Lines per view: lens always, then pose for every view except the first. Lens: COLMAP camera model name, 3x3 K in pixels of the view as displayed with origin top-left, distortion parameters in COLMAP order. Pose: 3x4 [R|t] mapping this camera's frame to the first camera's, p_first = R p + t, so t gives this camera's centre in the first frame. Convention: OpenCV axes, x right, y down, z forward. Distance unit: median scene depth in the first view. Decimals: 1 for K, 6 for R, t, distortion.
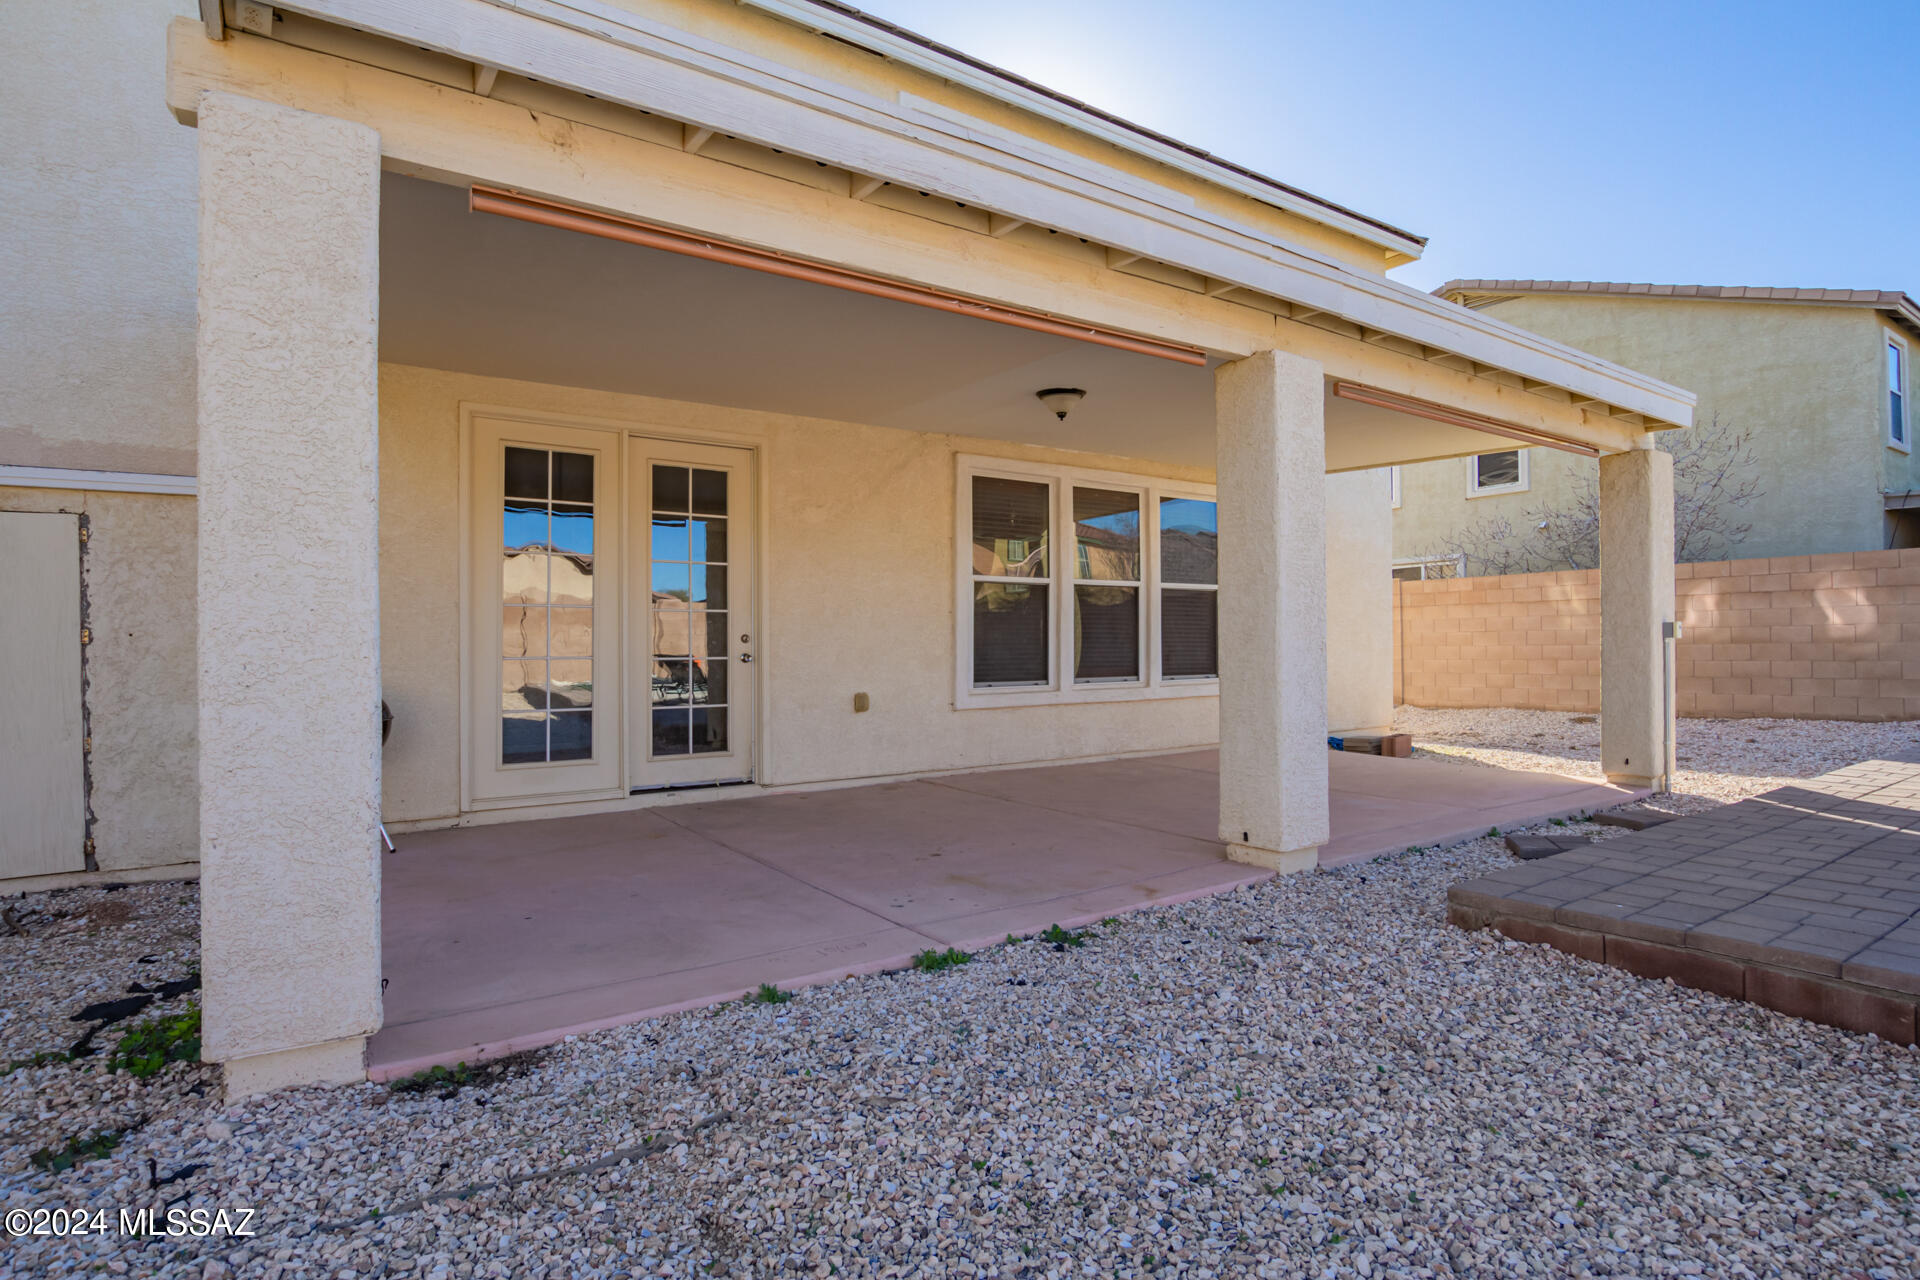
lens RADIAL K [[961.3, 0, 980.1], [0, 961.3, 645.8], [0, 0, 1]] dist [-0.017754, 0.000846]
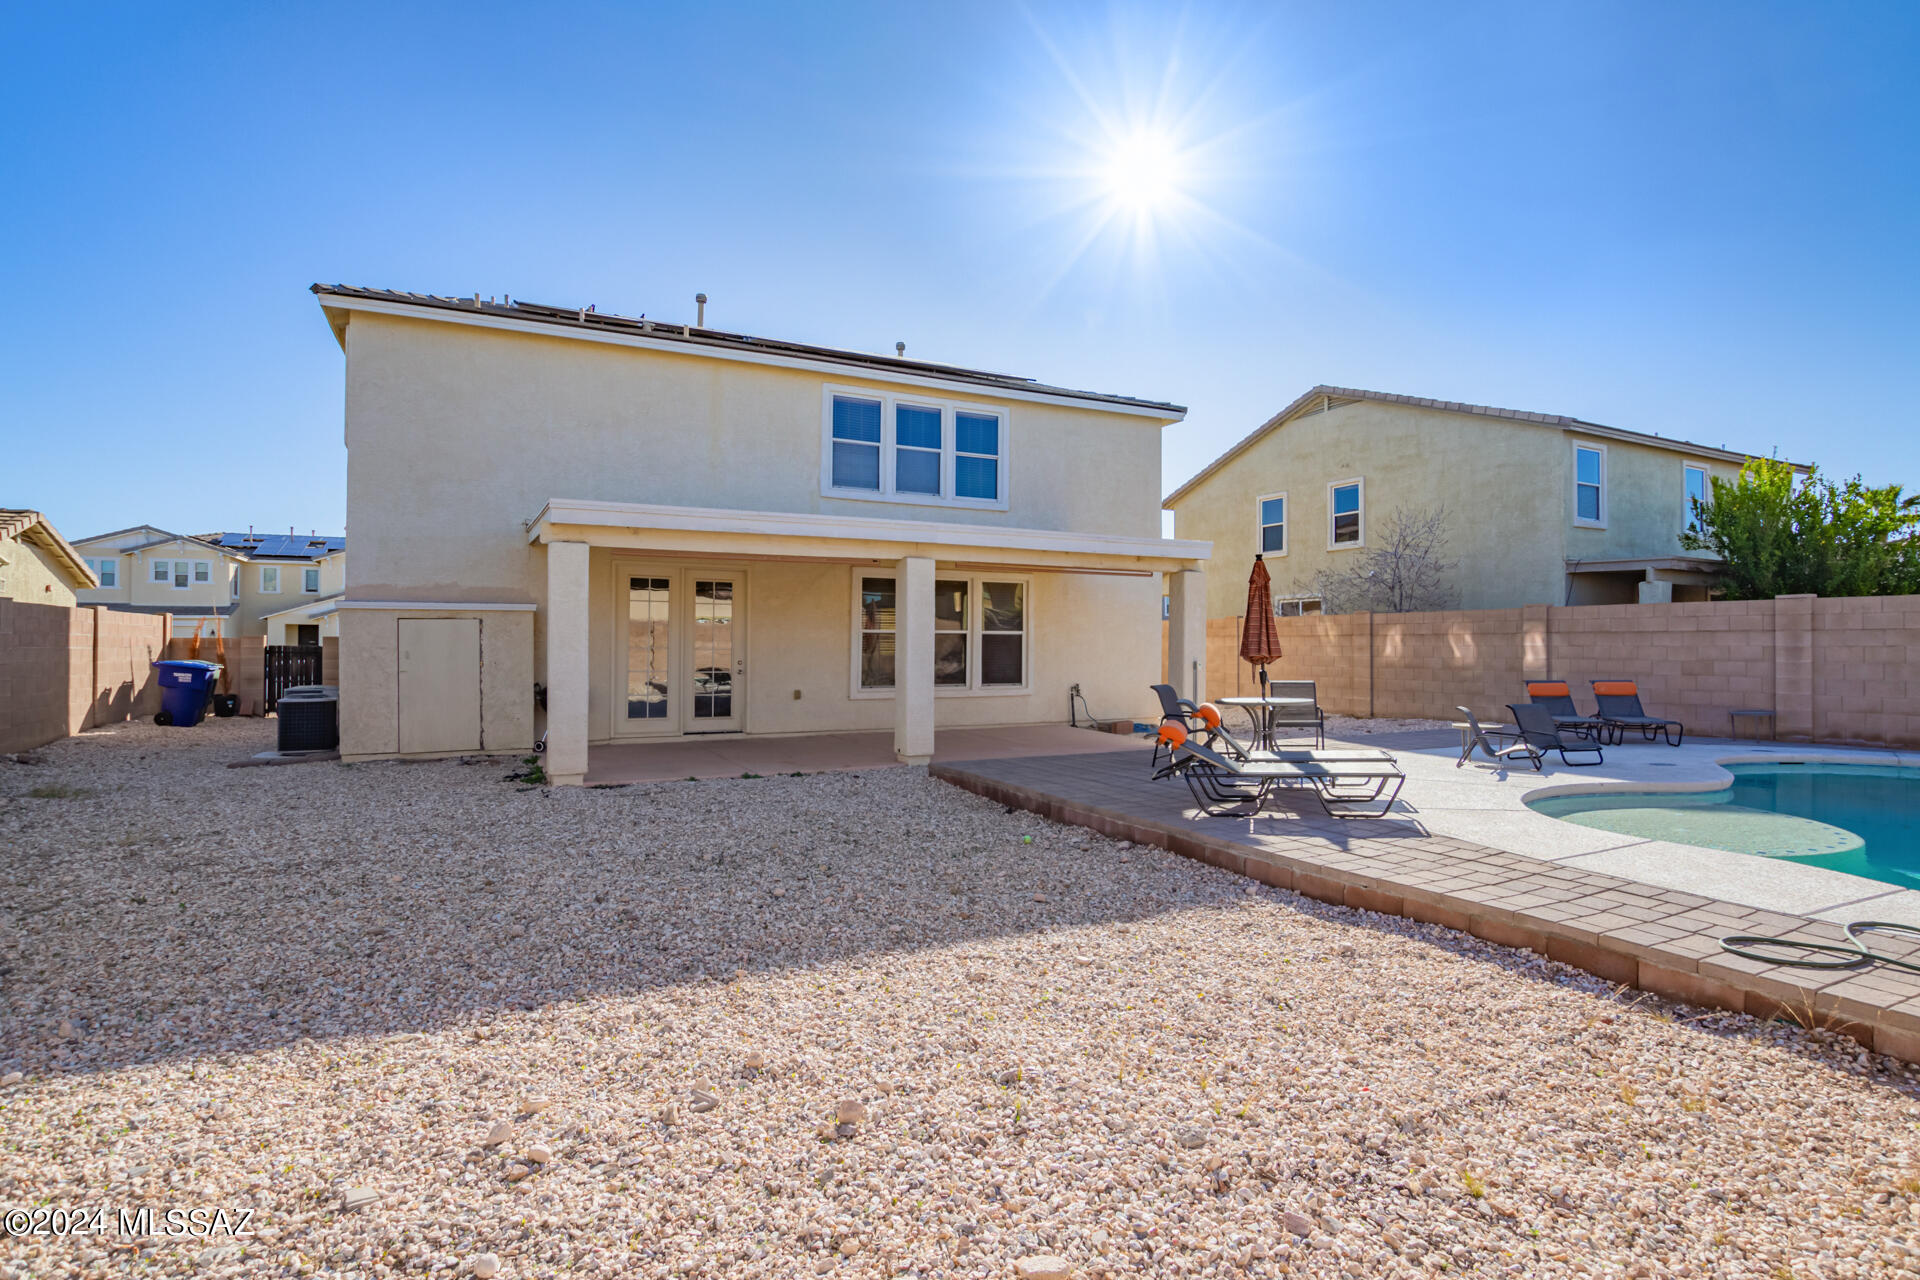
lens RADIAL K [[961.3, 0, 959.5], [0, 961.3, 645.7], [0, 0, 1]] dist [-0.017754, 0.000846]
pose [[0.987228, 0.011624, -0.158890, 0.369778], [-0.011259, 0.999931, 0.003202, -0.037773], [0.158916, -0.001372, 0.987291, -0.651421]]
